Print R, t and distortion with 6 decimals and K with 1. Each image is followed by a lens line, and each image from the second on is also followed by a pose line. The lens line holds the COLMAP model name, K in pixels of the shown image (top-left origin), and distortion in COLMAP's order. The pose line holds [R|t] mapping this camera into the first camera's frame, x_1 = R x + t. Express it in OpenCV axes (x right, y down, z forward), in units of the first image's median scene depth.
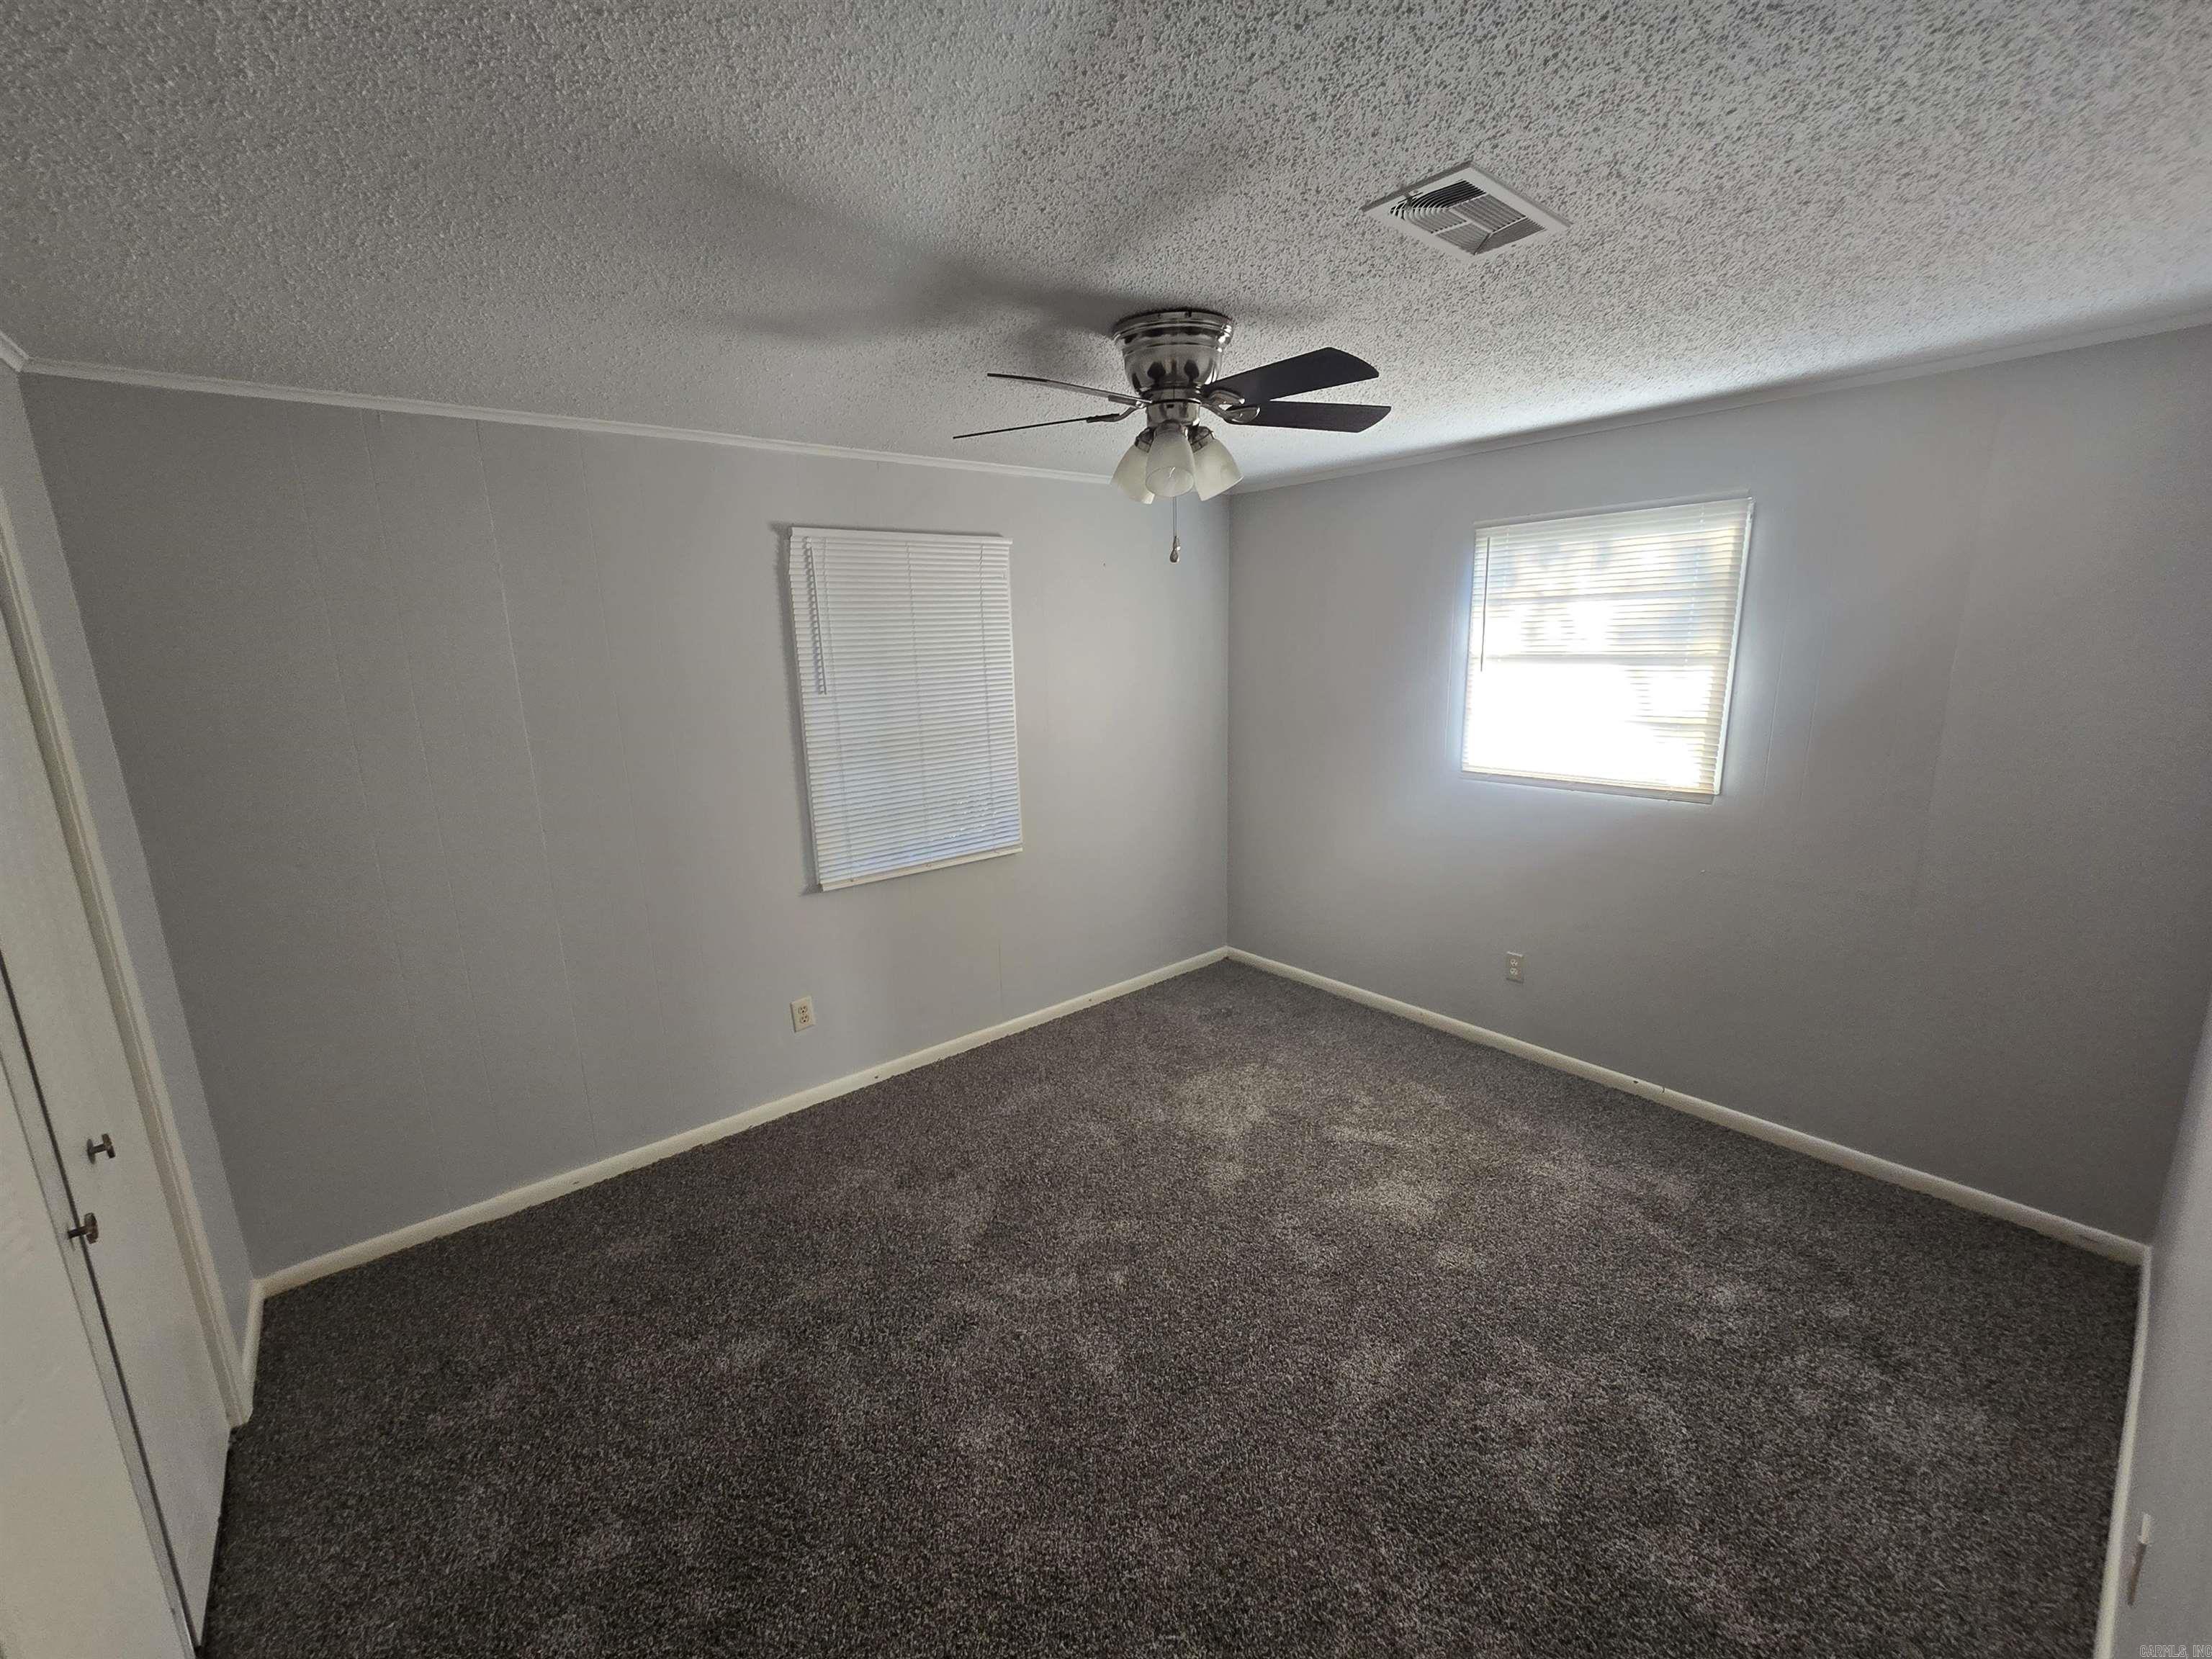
lens RADIAL K [[904.8, 0, 1099.2], [0, 904.8, 827.4], [0, 0, 1]] dist [0.000070, -0.000417]
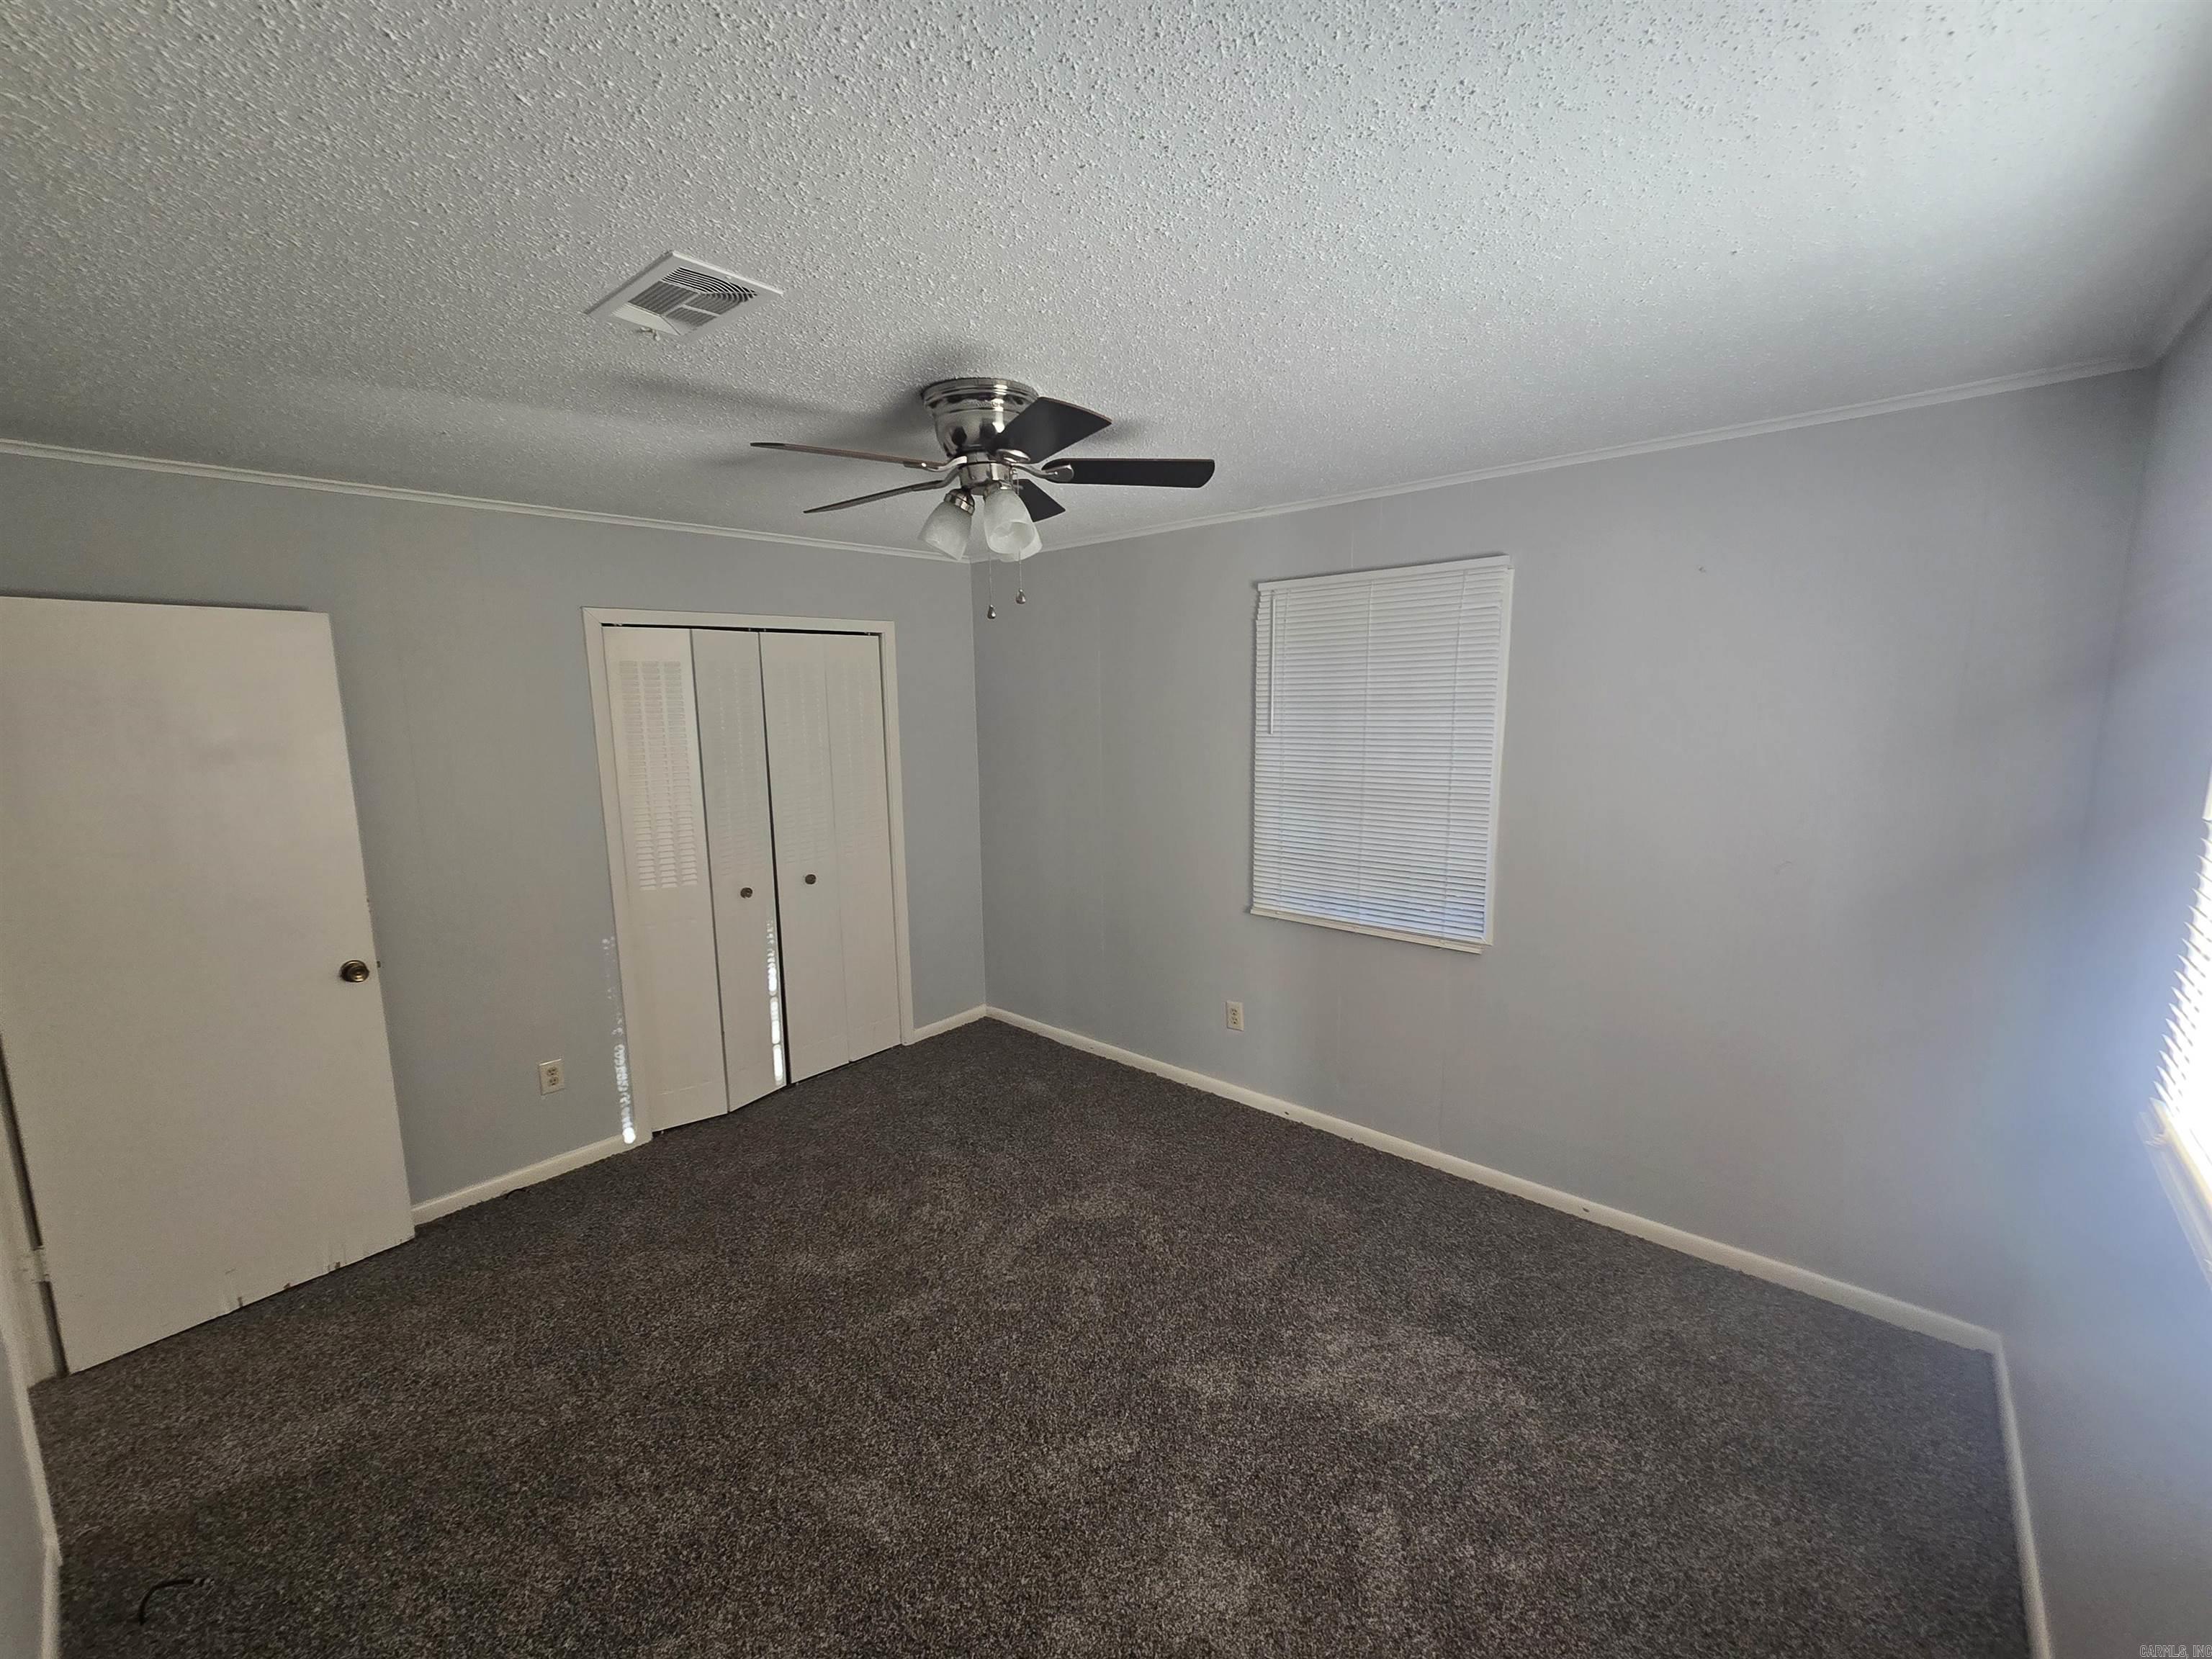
lens RADIAL K [[904.8, 0, 1105.0], [0, 904.8, 822.8], [0, 0, 1]] dist [0.000070, -0.000417]
pose [[0.158106, 0.164169, -0.973679, 0.705089], [-0.198595, 0.971219, 0.131506, -0.142061], [0.967245, 0.172576, 0.186158, 0.607495]]
